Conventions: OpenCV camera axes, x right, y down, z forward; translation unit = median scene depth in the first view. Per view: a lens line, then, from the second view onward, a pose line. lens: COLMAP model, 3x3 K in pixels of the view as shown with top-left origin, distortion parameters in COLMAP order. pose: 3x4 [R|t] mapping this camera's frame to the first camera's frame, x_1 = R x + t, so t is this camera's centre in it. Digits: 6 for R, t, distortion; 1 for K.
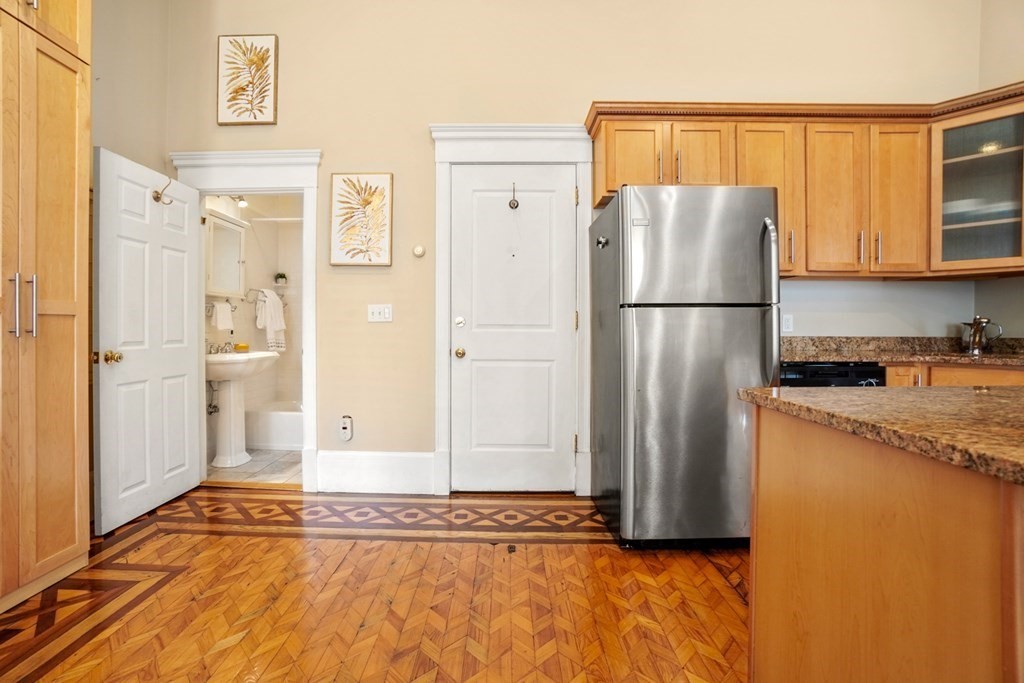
lens RADIAL K [[456.3, 0, 497.2], [0, 456.3, 330.7], [0, 0, 1]] dist [-0.063801, 0.023086]
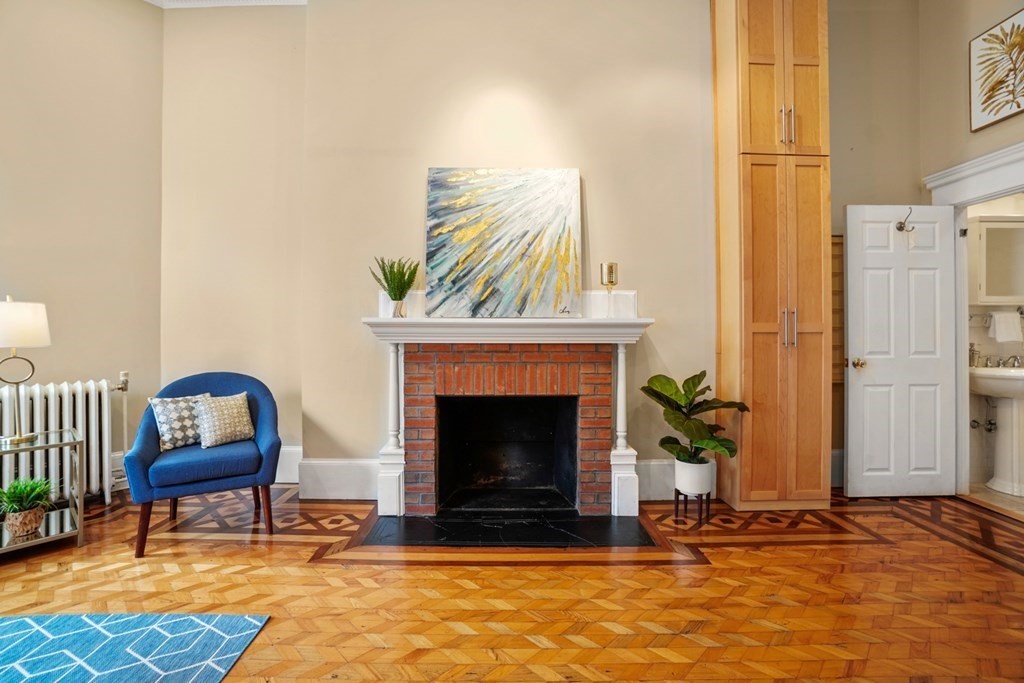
lens RADIAL K [[456.3, 0, 497.2], [0, 456.3, 330.7], [0, 0, 1]] dist [-0.063801, 0.023086]
pose [[0.020655, -0.007057, -0.999762, 0.353506], [-0.004277, 0.999965, -0.007147, -0.018969], [0.999778, 0.004423, 0.020624, -0.078111]]
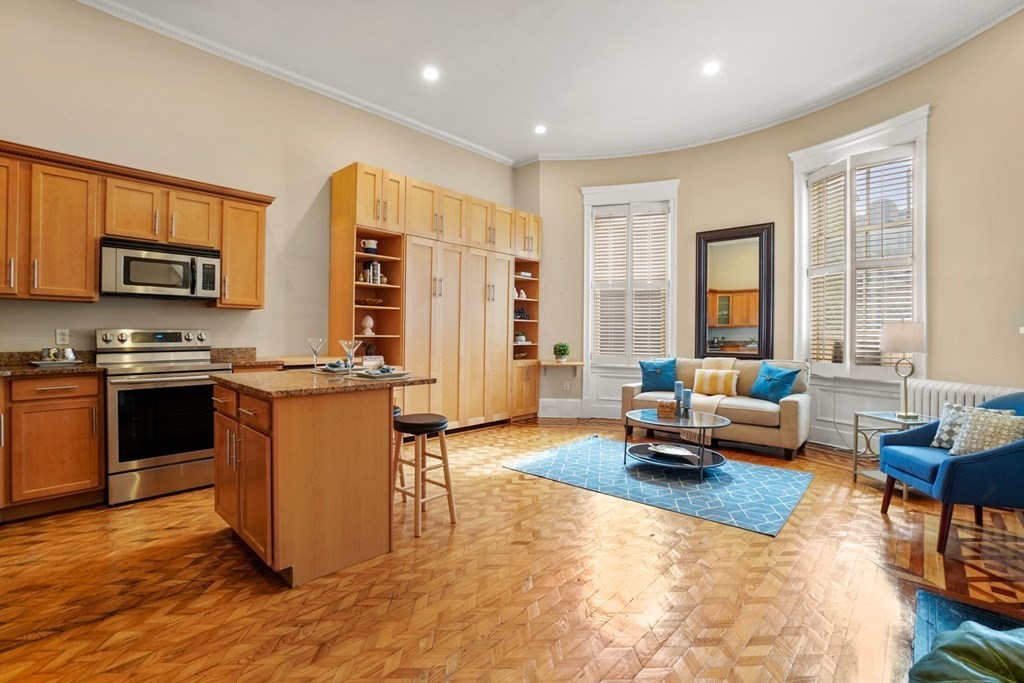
lens RADIAL K [[463.2, 0, 501.7], [0, 463.2, 335.6], [0, 0, 1]] dist [-0.064073, 0.023923]
pose [[-0.741579, -0.008421, 0.670813, -0.555793], [-0.004699, 0.999962, 0.007358, -0.042594], [-0.670849, 0.002304, -0.741590, 0.758755]]
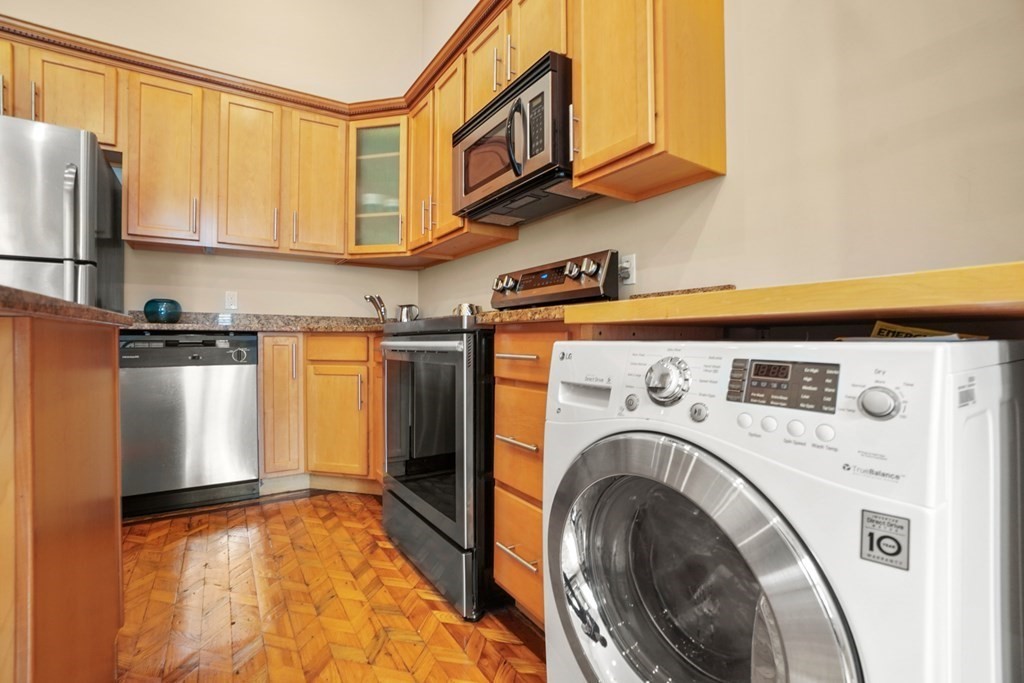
lens RADIAL K [[457.7, 0, 499.8], [0, 457.7, 337.5], [0, 0, 1]] dist [-0.064356, 0.023746]
pose [[0.837676, 0.001902, 0.546164, 0.686744], [0.002189, 0.999974, -0.006838, 0.081902], [-0.546163, 0.006924, 0.837651, -0.156099]]
